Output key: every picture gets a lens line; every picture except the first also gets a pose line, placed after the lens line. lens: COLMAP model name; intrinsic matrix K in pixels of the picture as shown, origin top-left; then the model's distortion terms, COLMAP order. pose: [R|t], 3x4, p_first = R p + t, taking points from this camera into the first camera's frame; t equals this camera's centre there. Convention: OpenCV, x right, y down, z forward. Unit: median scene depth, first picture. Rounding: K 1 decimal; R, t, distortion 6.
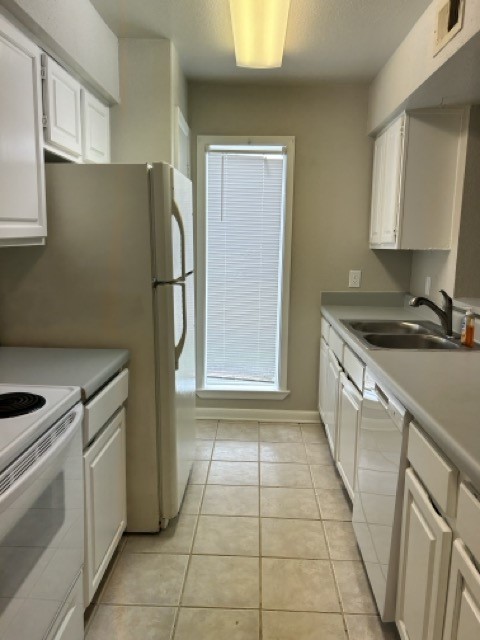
lens RADIAL K [[479.4, 0, 240.0], [0, 479.4, 318.9], [0, 0, 1]] dist [0.042301, -0.053739]
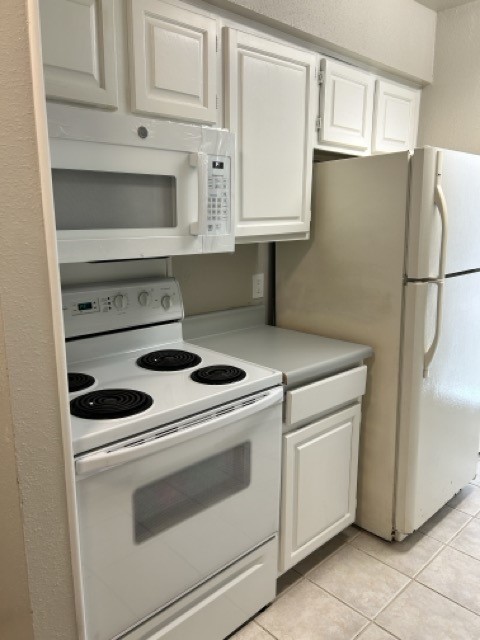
lens RADIAL K [[479.4, 0, 237.4], [0, 479.4, 321.4], [0, 0, 1]] dist [0.042301, -0.053739]
pose [[0.706476, 0.122064, -0.697131, 0.231438], [-0.099783, 0.992355, 0.072635, -0.028199], [0.700667, 0.018246, 0.713255, 0.103475]]
